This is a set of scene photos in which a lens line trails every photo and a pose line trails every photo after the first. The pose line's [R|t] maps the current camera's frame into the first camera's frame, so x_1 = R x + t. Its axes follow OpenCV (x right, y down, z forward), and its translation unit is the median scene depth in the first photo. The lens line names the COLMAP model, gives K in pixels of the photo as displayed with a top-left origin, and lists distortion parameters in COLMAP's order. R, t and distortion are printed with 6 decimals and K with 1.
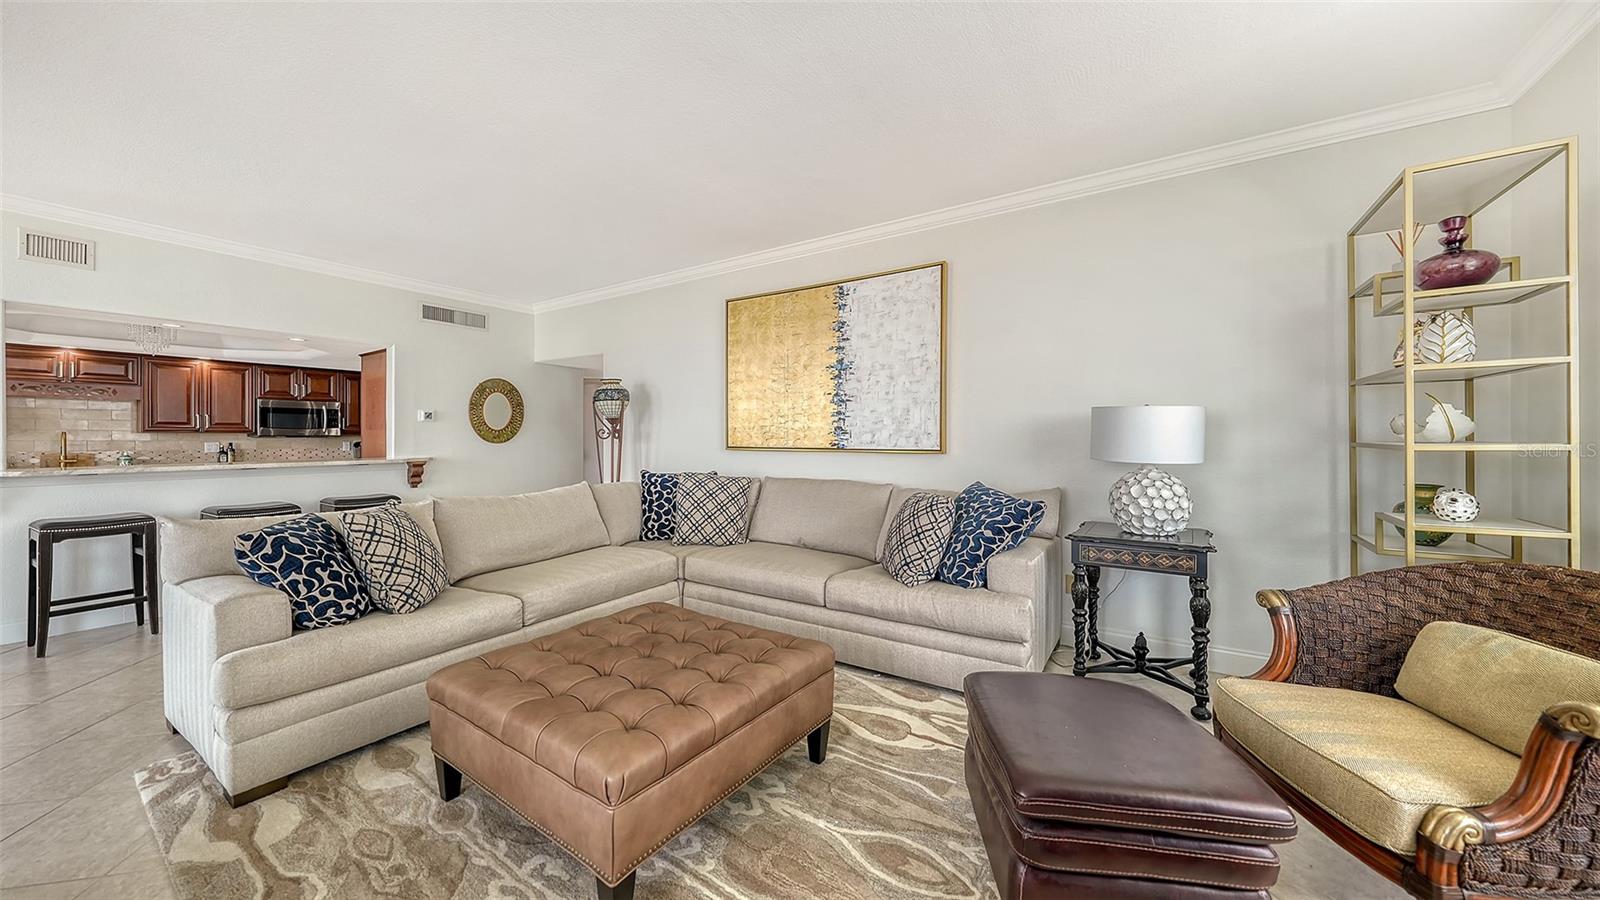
lens RADIAL K [[557.4, 0, 799.6], [0, 557.4, 437.9], [0, 0, 1]] dist [-0.000119, -0.000122]
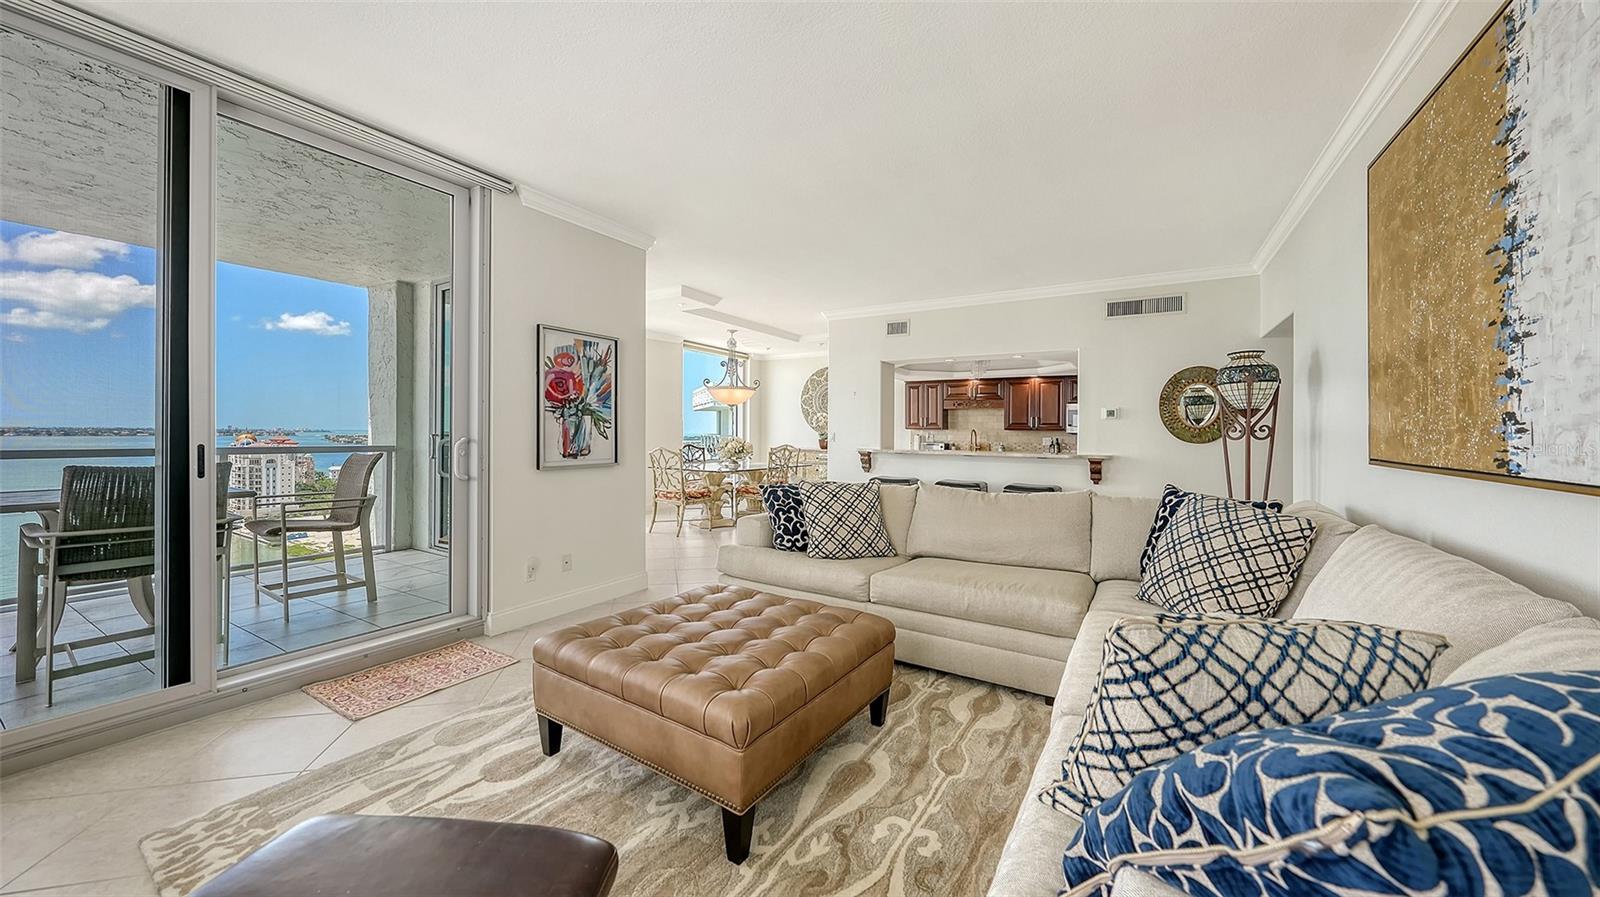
lens RADIAL K [[557.4, 0, 799.3], [0, 557.4, 432.5], [0, 0, 1]] dist [-0.000119, -0.000122]
pose [[0.031969, 0.004870, -0.999477, 0.347398], [-0.014227, 0.999889, 0.004417, -0.002475], [0.999388, 0.014078, 0.032035, 0.461612]]
